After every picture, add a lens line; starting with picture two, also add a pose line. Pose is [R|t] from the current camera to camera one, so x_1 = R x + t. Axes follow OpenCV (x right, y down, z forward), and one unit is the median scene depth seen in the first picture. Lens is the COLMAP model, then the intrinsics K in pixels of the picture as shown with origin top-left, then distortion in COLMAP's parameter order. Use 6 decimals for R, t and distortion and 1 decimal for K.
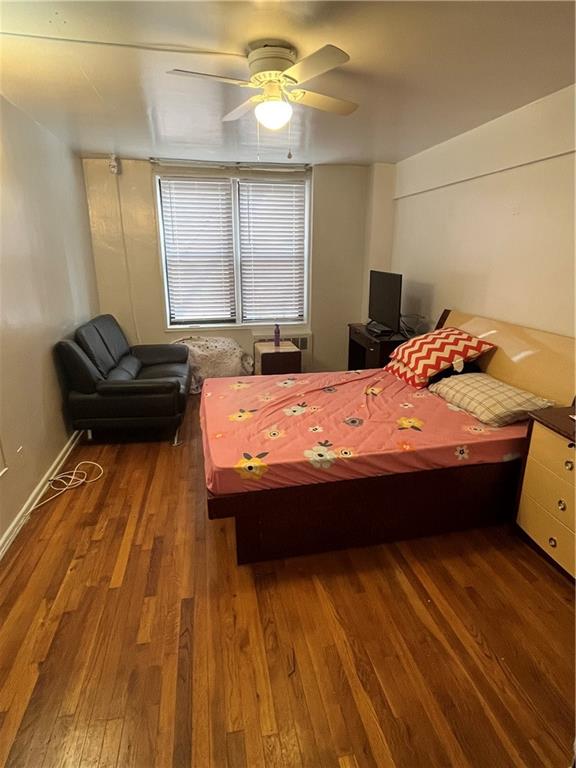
lens RADIAL K [[424.0, 0, 289.7], [0, 424.0, 384.4], [0, 0, 1]] dist [-0.005128, 0.000043]
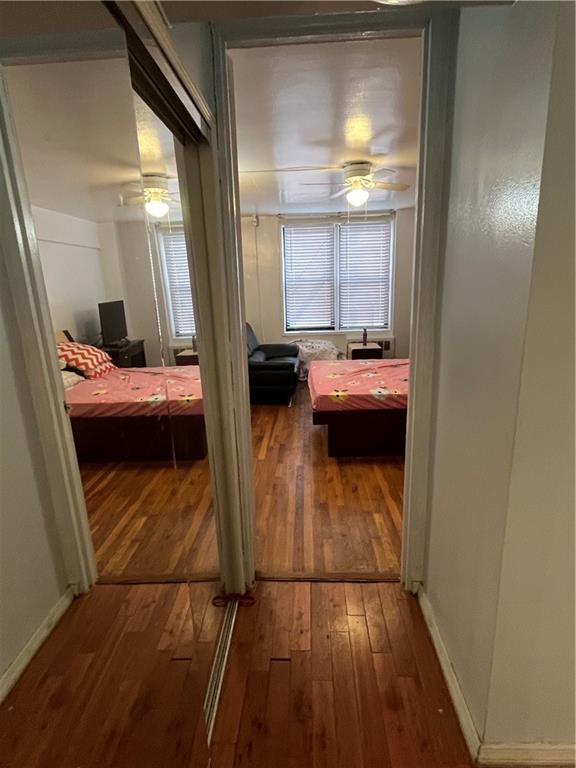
lens RADIAL K [[405.8, 0, 285.8], [0, 405.8, 381.1], [0, 0, 1]] dist [-0.007075, -0.000037]
pose [[0.969203, 0.027441, -0.244728, 0.049625], [-0.040317, 0.998045, -0.047760, 0.102050], [0.242939, 0.056156, 0.968415, -0.312796]]
